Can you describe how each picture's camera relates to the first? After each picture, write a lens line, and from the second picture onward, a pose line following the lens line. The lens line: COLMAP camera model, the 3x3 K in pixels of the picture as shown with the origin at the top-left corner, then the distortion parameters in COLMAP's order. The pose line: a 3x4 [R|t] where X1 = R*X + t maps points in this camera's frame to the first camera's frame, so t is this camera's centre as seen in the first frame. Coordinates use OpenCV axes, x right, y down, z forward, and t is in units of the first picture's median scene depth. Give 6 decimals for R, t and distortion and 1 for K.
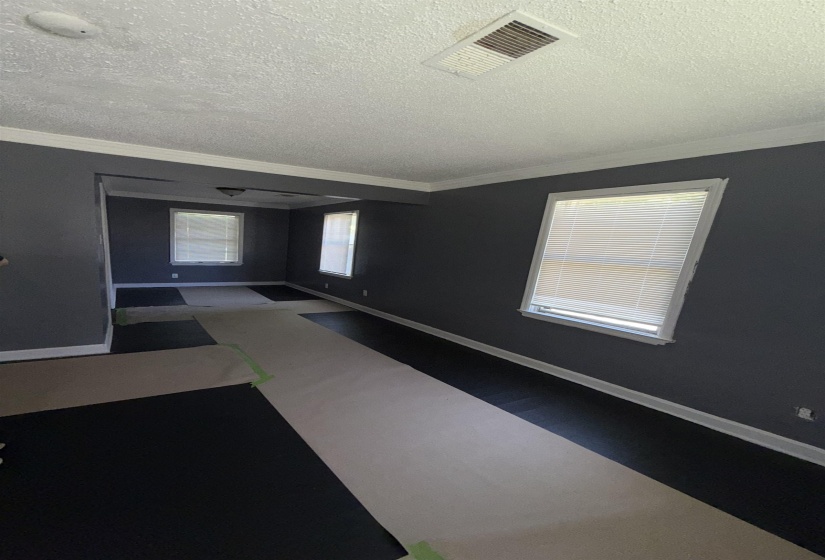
lens RADIAL K [[434.7, 0, 411.8], [0, 434.7, 265.9], [0, 0, 1]] dist [0.015280, 0.000072]
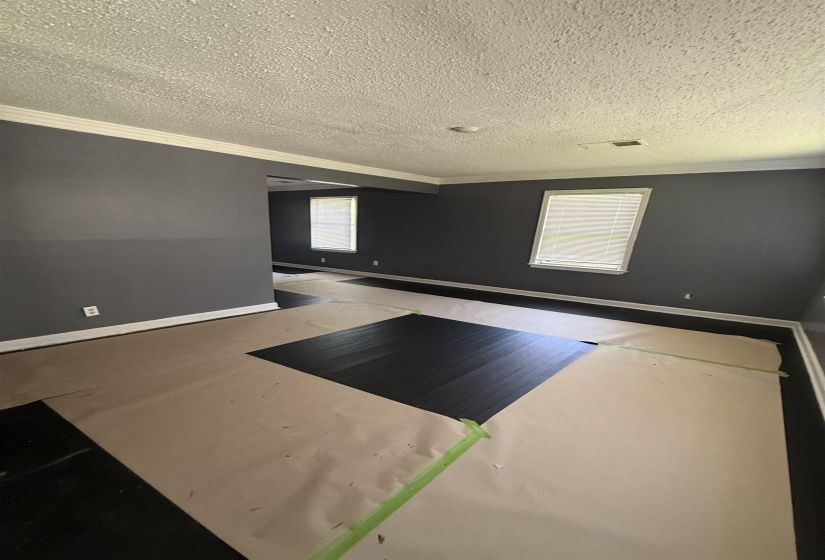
lens RADIAL K [[453.0, 0, 412.5], [0, 453.0, 280.0], [0, 0, 1]] dist [0.060423, -0.000126]
pose [[0.940413, -0.060325, 0.334641, -0.645275], [0.032187, 0.995511, 0.089005, -0.003521], [-0.338508, -0.072930, 0.938133, -0.393058]]
